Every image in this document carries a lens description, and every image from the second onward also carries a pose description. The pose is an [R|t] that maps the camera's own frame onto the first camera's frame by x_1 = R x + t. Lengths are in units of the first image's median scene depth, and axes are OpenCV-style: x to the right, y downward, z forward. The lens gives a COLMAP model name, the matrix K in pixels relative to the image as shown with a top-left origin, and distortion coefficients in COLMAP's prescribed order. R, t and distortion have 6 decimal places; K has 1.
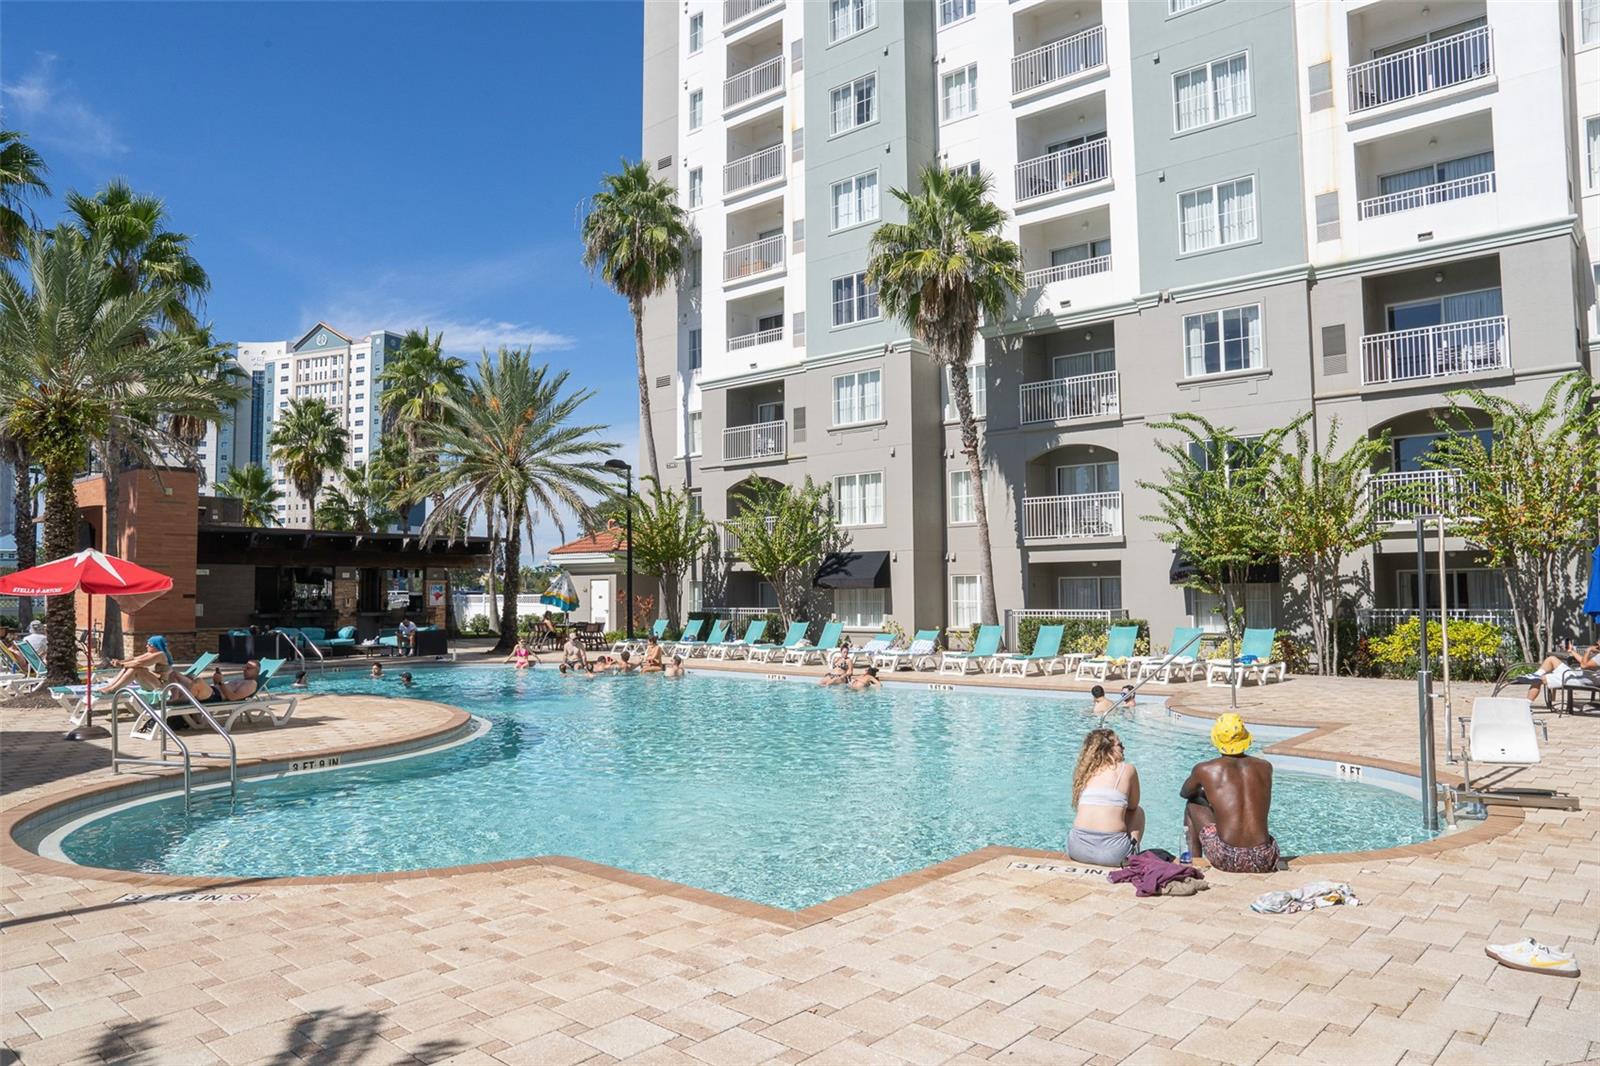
lens RADIAL K [[1087.5, 0, 796.2], [0, 1087.5, 540.2], [0, 0, 1]] dist [-0.076126, 0.051764]
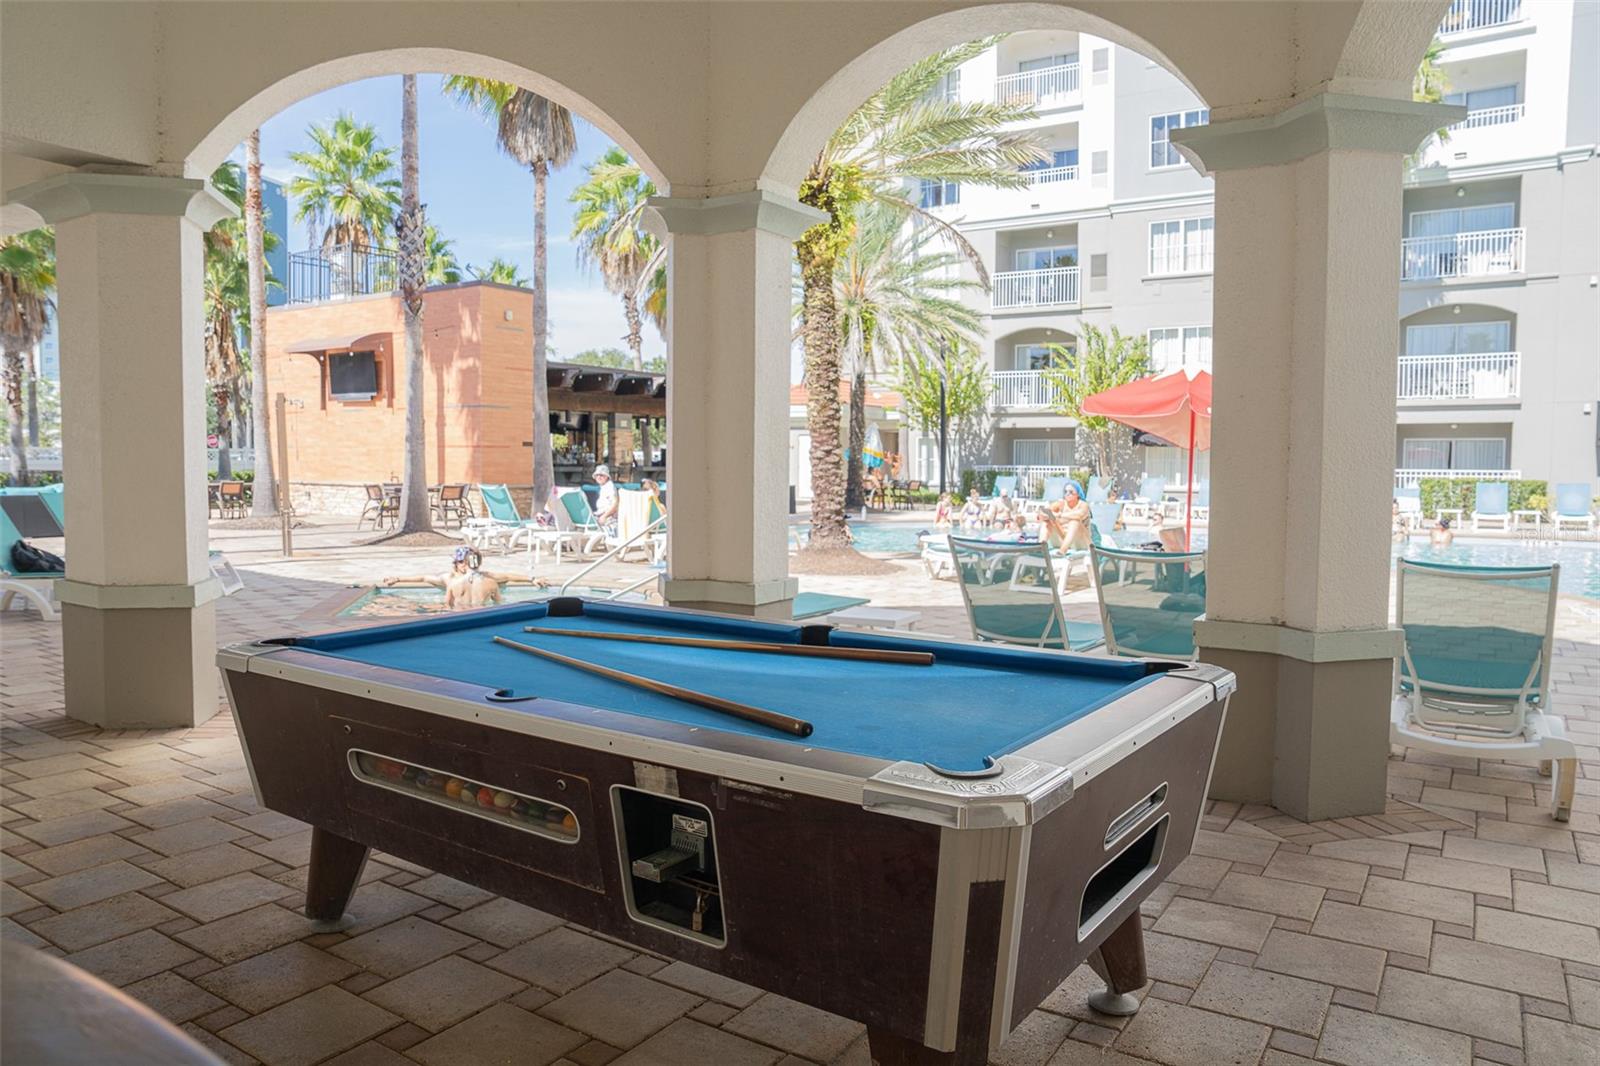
lens RADIAL K [[1087.5, 0, 795.6], [0, 1087.5, 537.3], [0, 0, 1]] dist [-0.076126, 0.051764]
pose [[0.986633, 0.000897, 0.162956, -0.414157], [-0.019881, 0.993178, 0.114904, 0.019915], [-0.161741, -0.116608, 0.979920, 0.104647]]
